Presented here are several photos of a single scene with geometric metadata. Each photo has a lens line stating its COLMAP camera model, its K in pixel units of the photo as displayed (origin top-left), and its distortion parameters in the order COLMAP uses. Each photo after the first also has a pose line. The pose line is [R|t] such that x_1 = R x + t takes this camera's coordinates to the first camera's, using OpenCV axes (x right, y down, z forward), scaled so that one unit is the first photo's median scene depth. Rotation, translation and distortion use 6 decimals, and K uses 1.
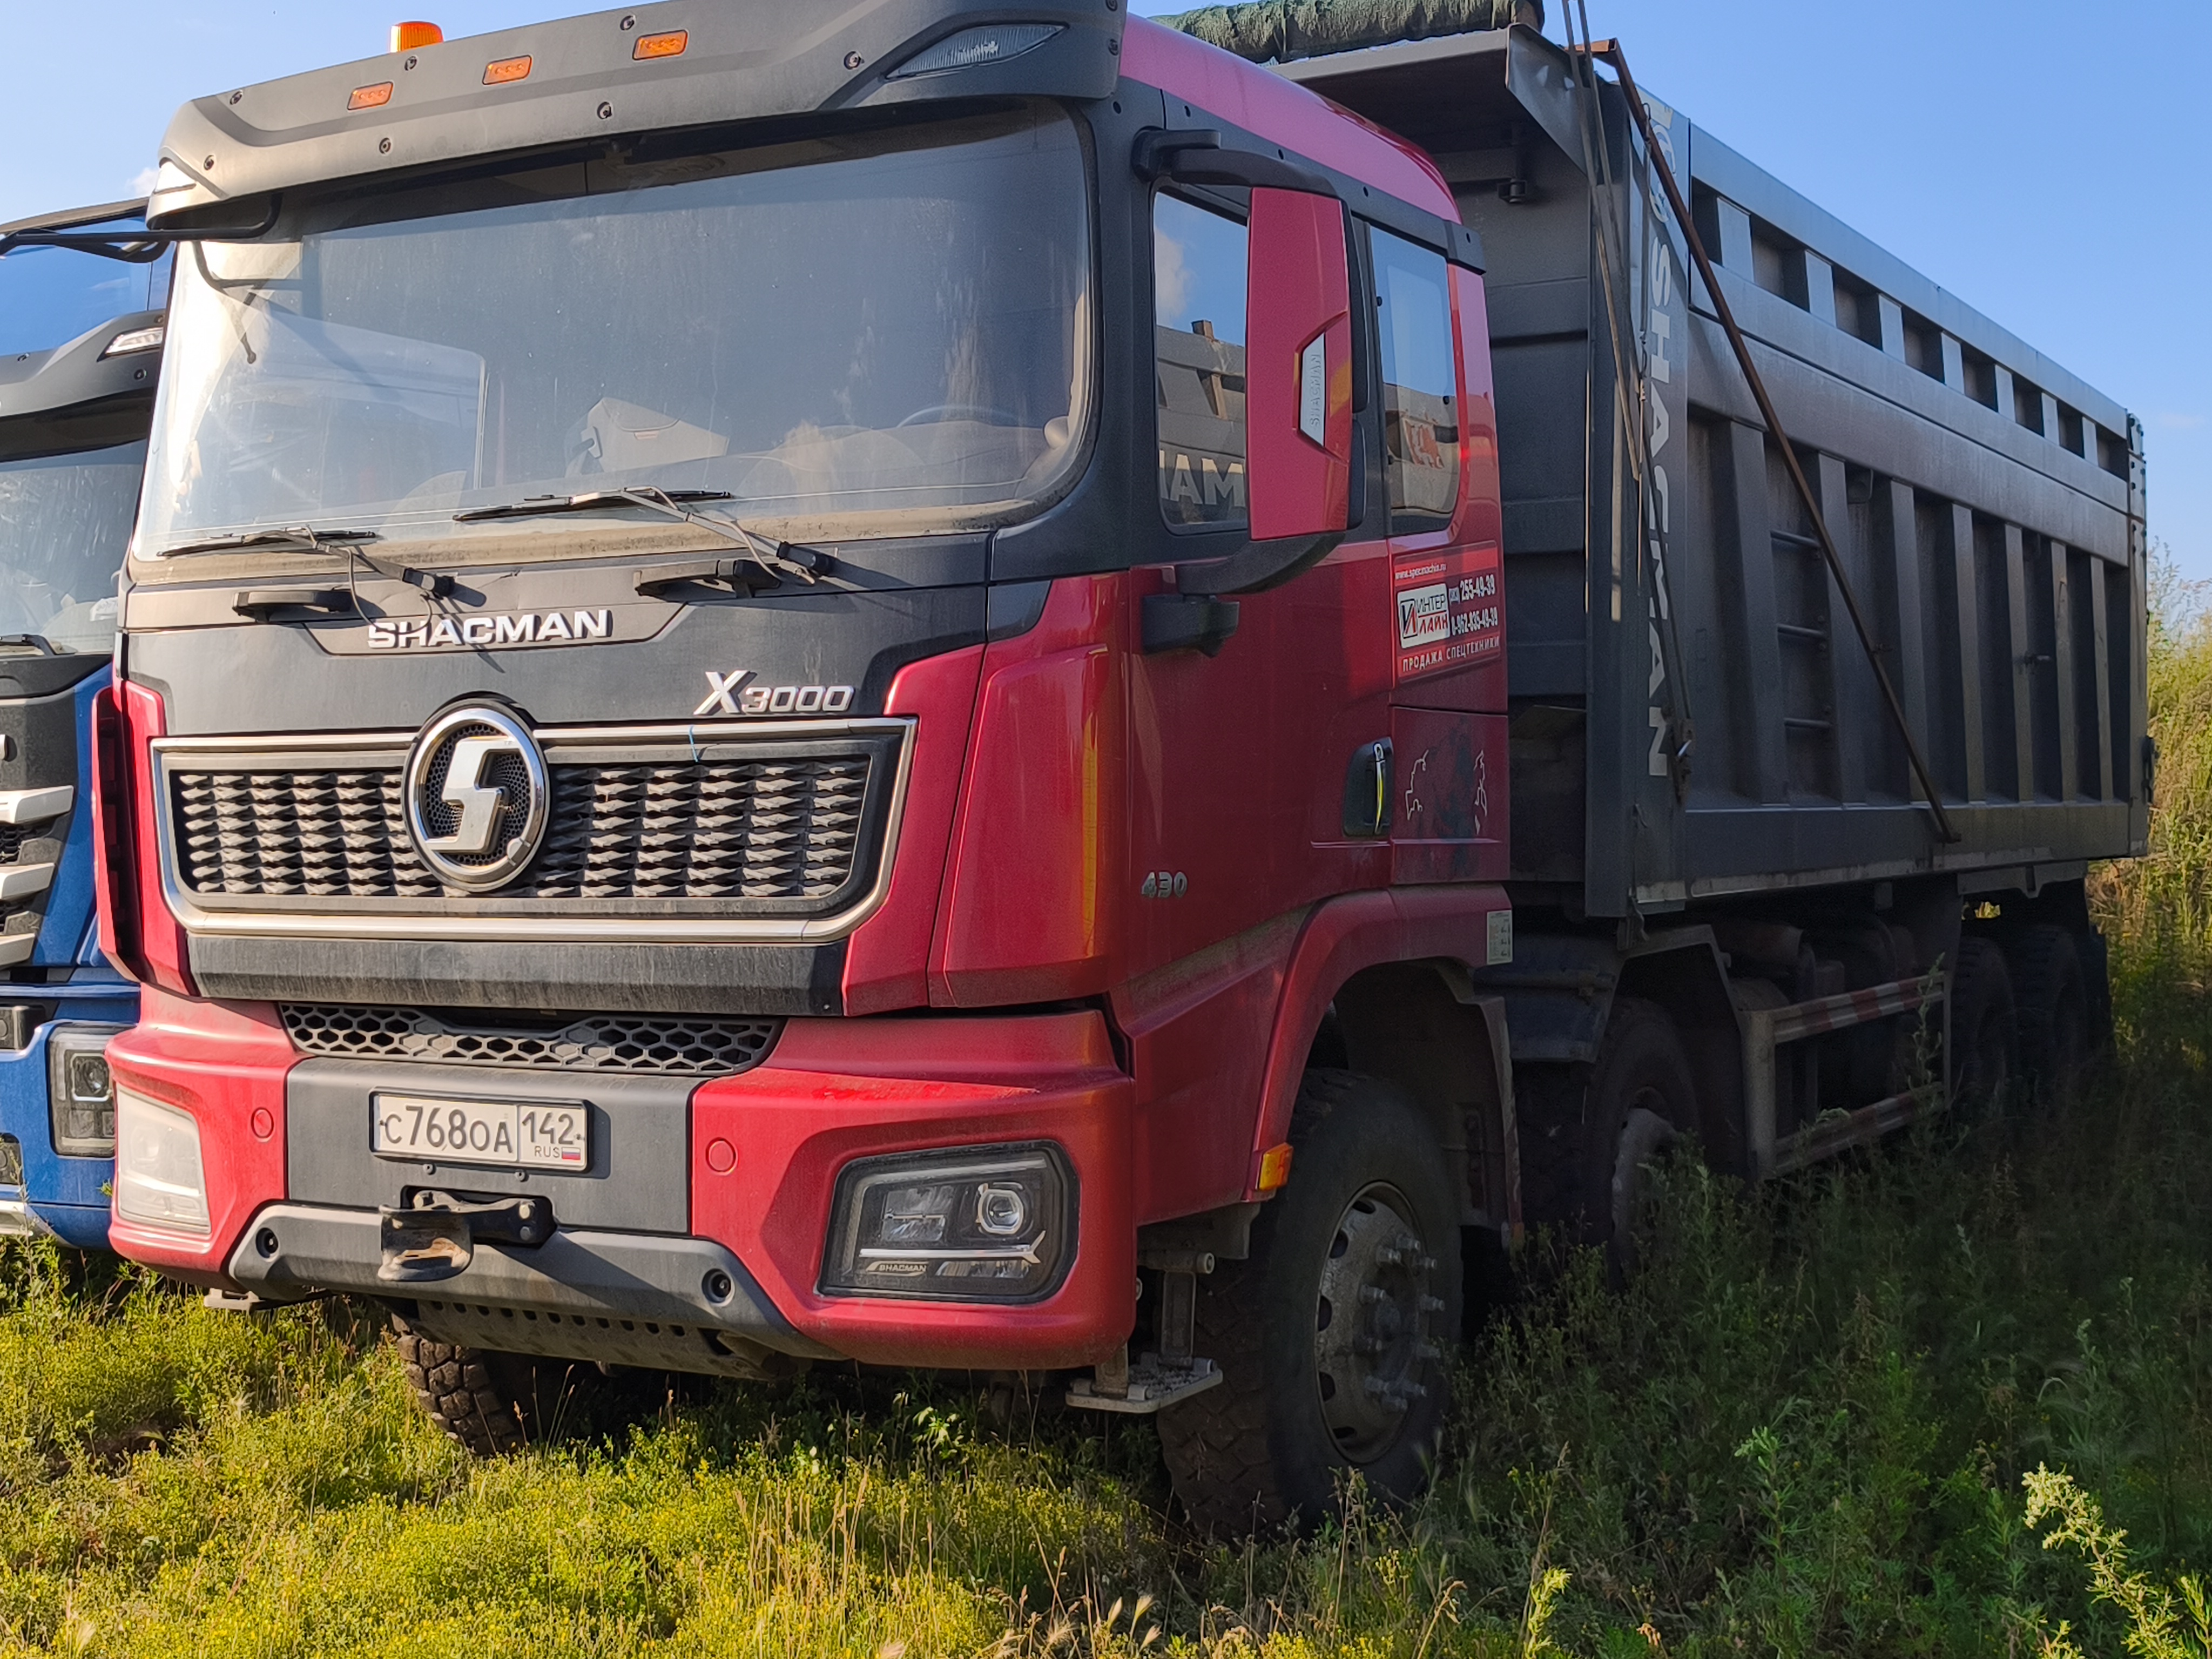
lens RADIAL K [[2805.1, 0, 1106.0], [0, 2805.1, 829.5], [0, 0, 1]] dist [0.196649, -0.903251]
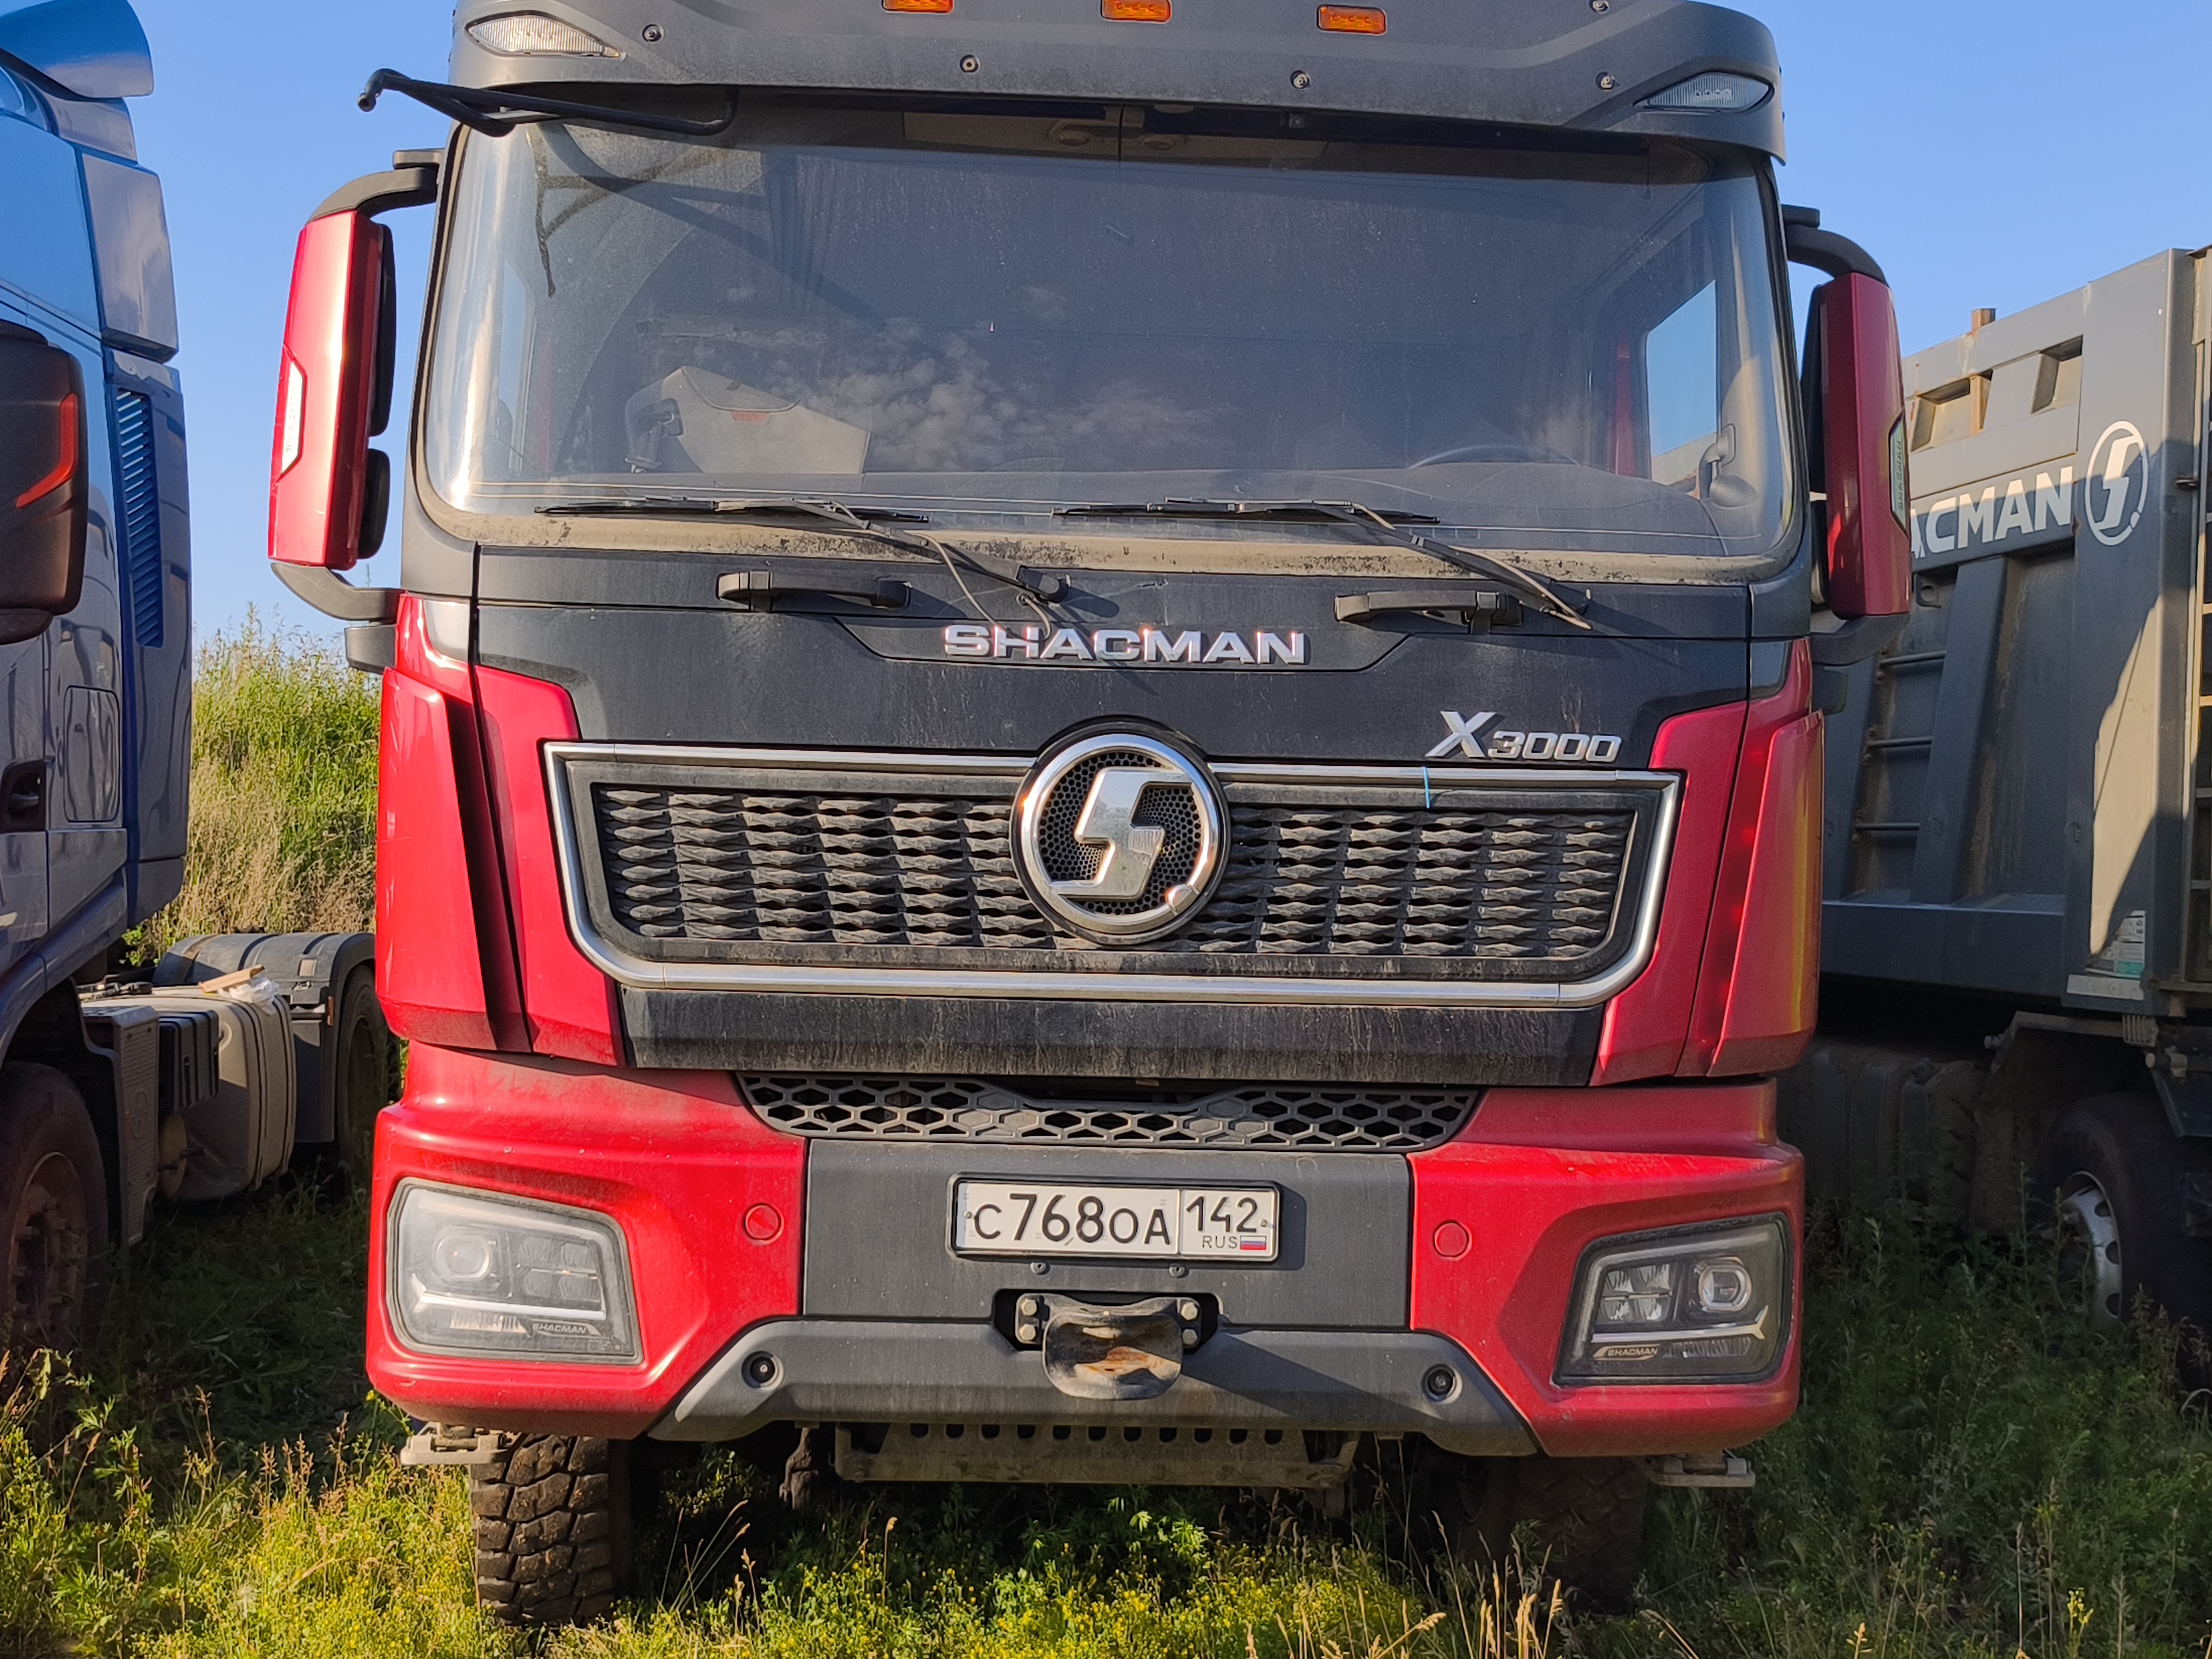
lens RADIAL K [[2805.1, 0, 1106.0], [0, 2805.1, 829.5], [0, 0, 1]] dist [0.196649, -0.903251]
pose [[0.838381, 0.040843, 0.543552, -0.707539], [-0.029149, 0.999121, -0.030115, 0.013145], [-0.544304, 0.009404, 0.838835, 0.281172]]
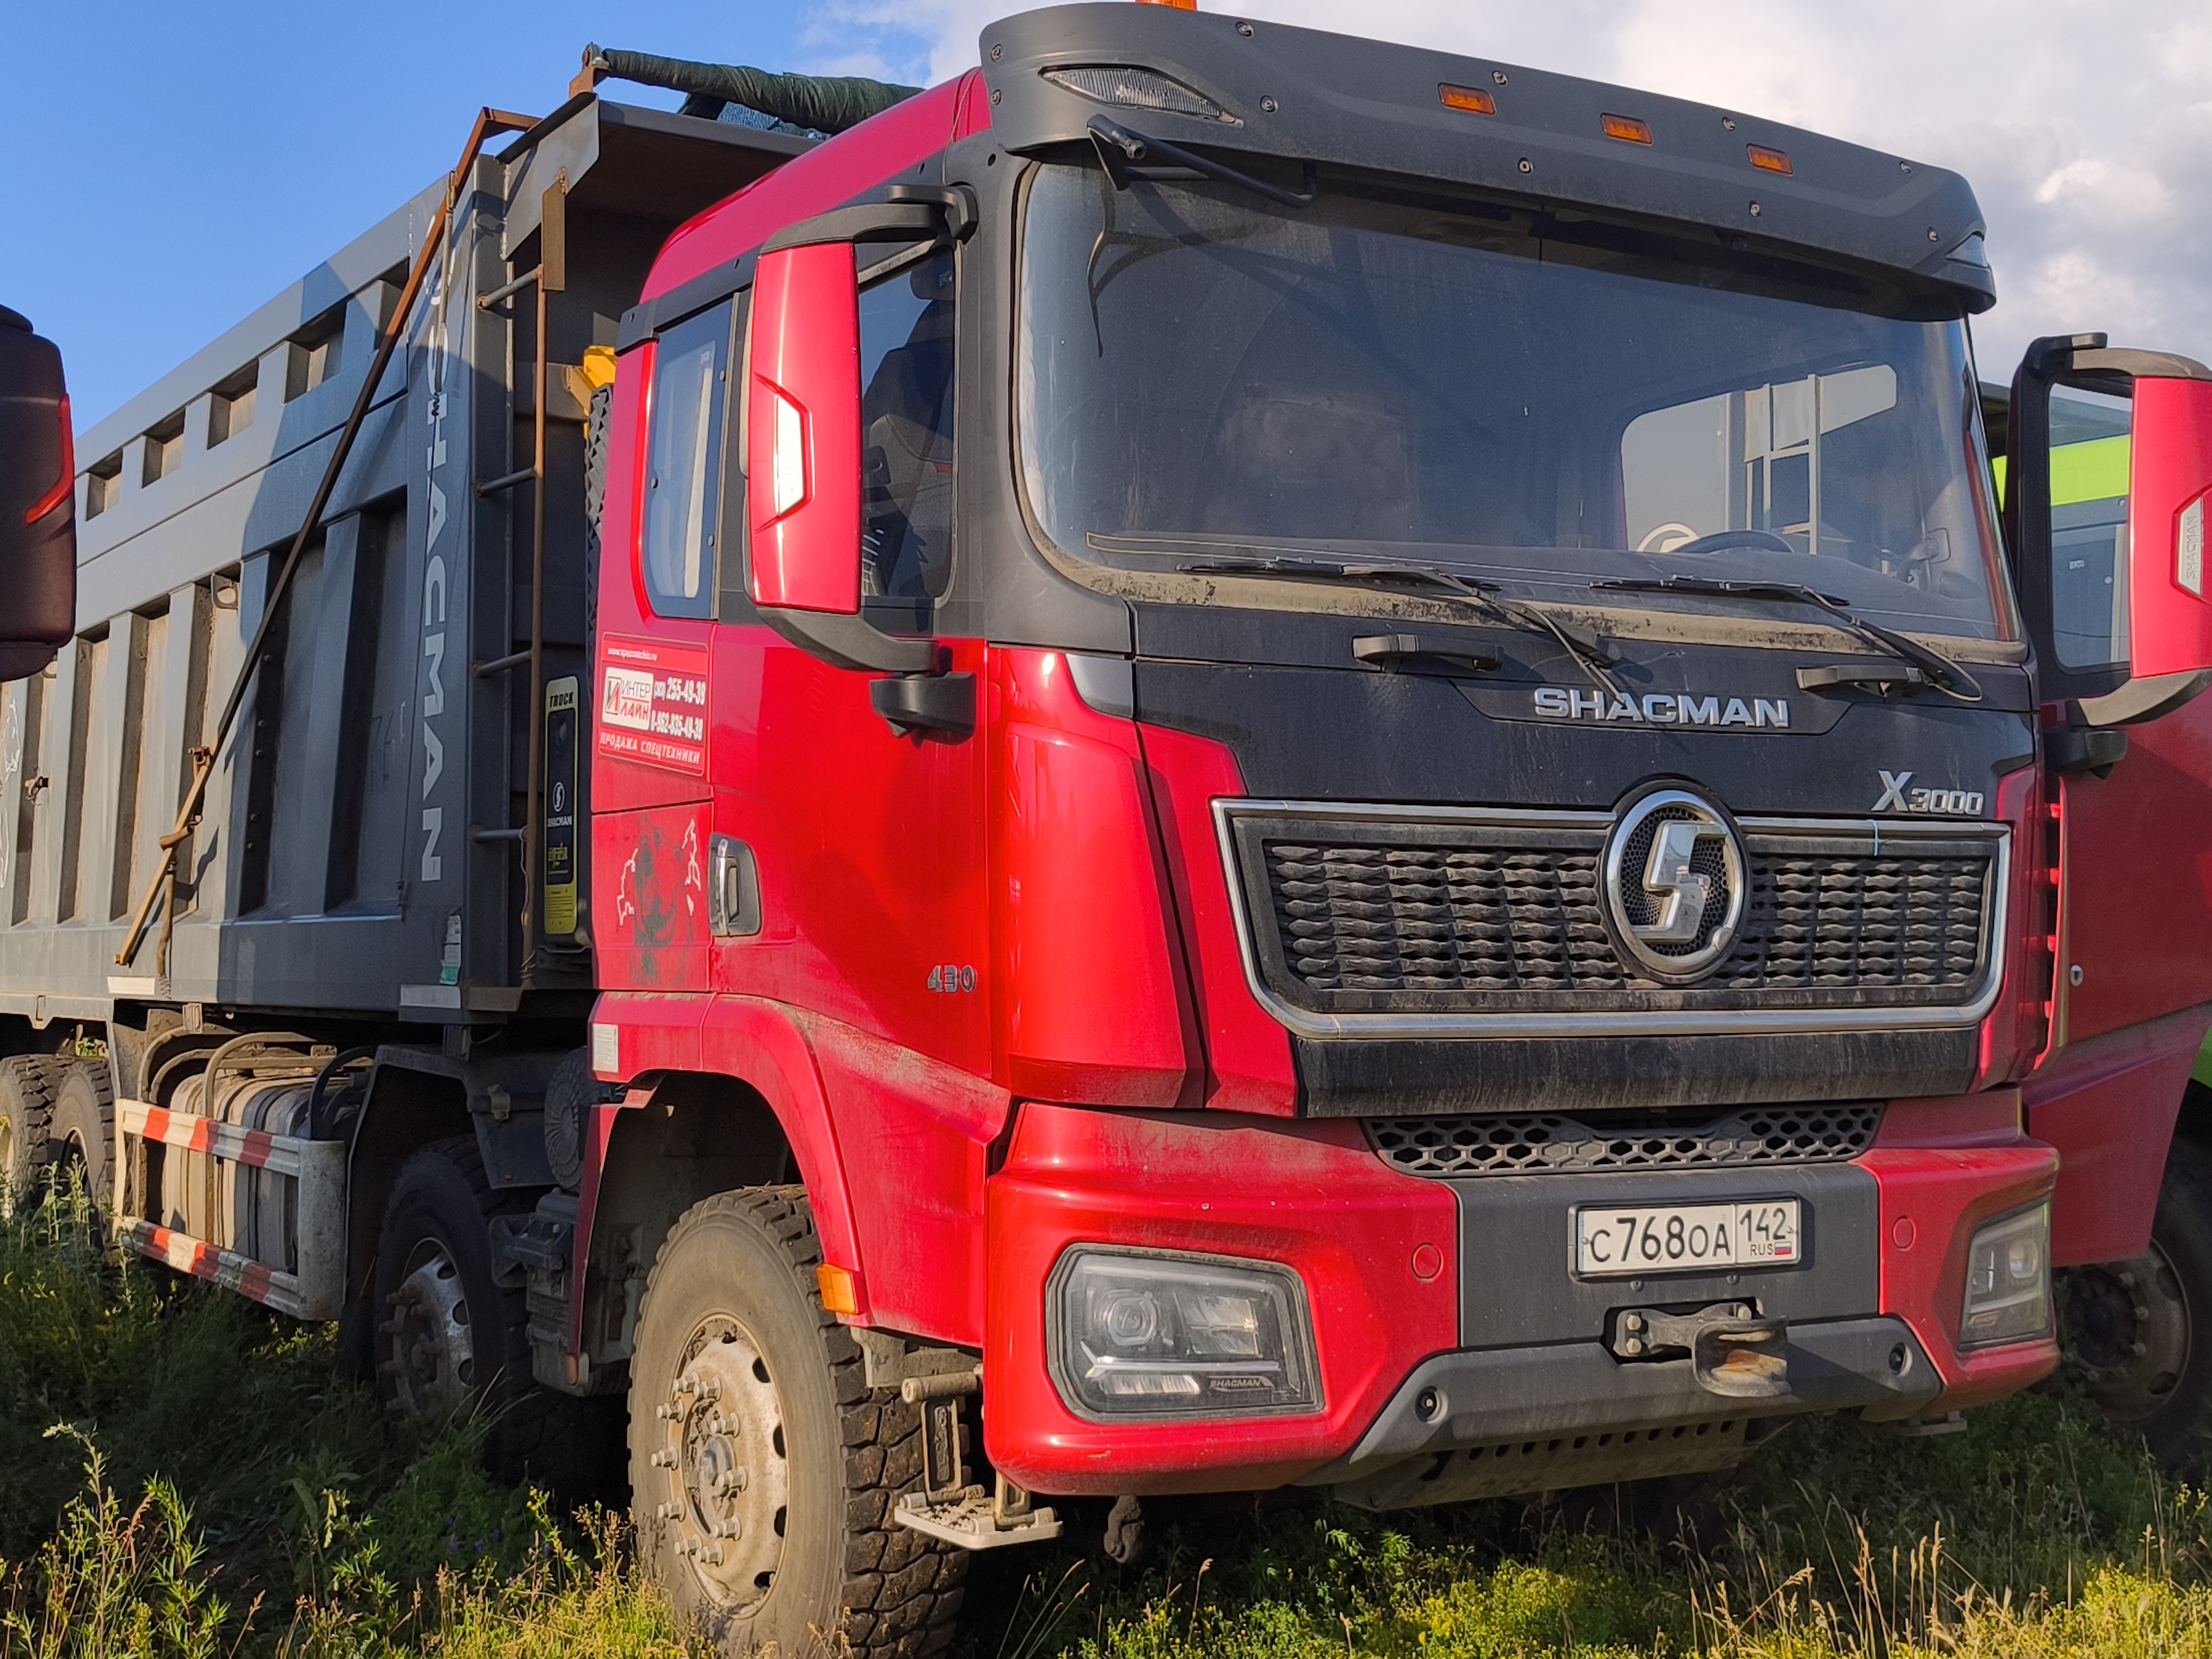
lens RADIAL K [[2805.1, 0, 1106.0], [0, 2805.1, 829.5], [0, 0, 1]] dist [0.196649, -0.903251]
pose [[0.483626, 0.047555, 0.873982, -1.163743], [0.002852, 0.998432, -0.055904, 0.023372], [-0.875270, 0.029530, 0.482732, 0.720141]]
